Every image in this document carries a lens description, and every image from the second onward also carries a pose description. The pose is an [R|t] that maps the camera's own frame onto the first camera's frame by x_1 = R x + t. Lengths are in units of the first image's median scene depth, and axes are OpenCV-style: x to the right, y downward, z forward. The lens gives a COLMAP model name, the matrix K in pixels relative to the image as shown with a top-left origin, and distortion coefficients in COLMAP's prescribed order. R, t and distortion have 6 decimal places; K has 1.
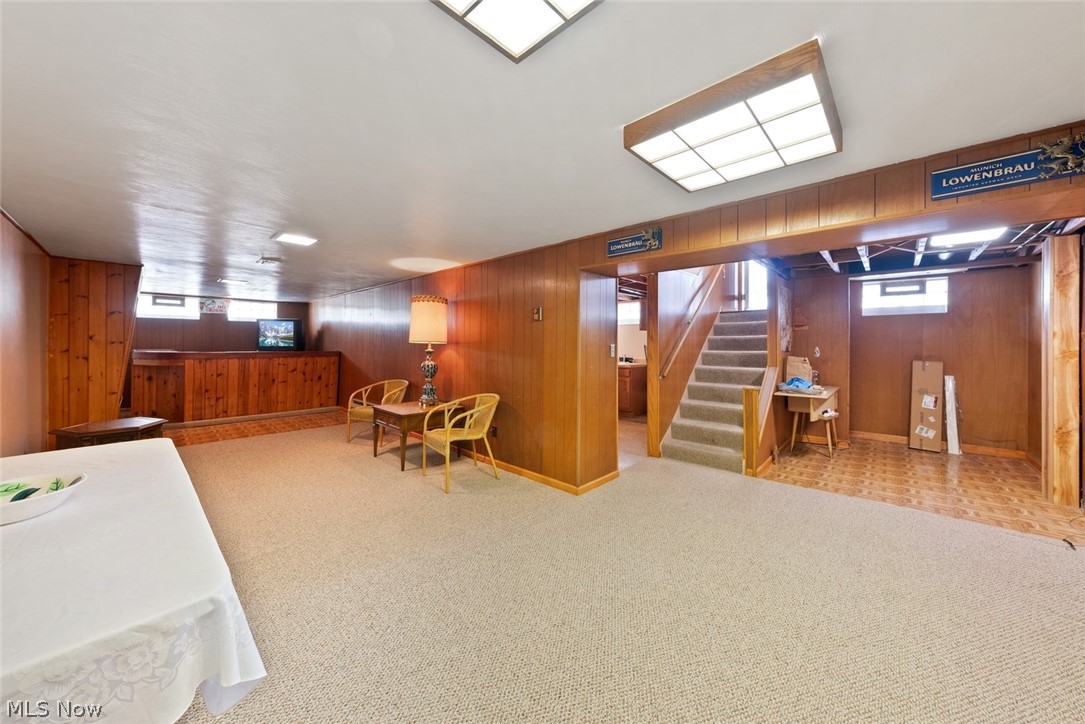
lens RADIAL K [[375.6, 0, 541.0], [0, 375.6, 347.1], [0, 0, 1]] dist [-0.001832, -0.000056]
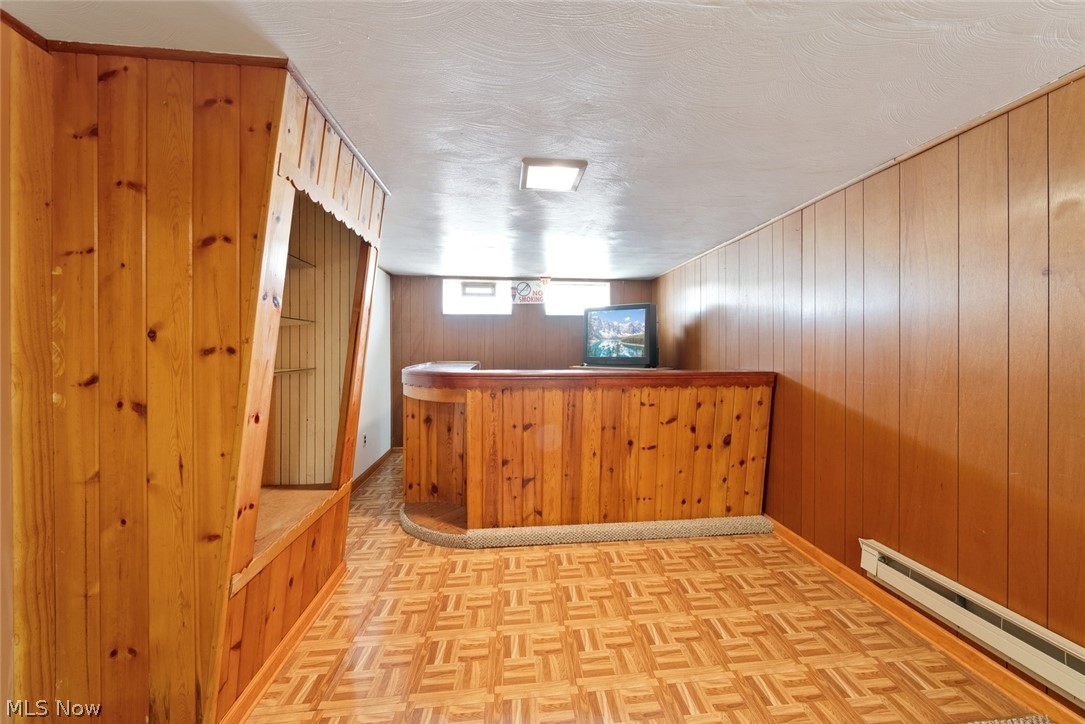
lens RADIAL K [[375.6, 0, 541.0], [0, 375.6, 347.1], [0, 0, 1]] dist [-0.001832, -0.000056]
pose [[0.753513, -0.011589, -0.657330, -0.518021], [-0.001639, 0.999808, -0.019506, -0.006858], [0.657431, 0.015776, 0.753350, 0.630470]]
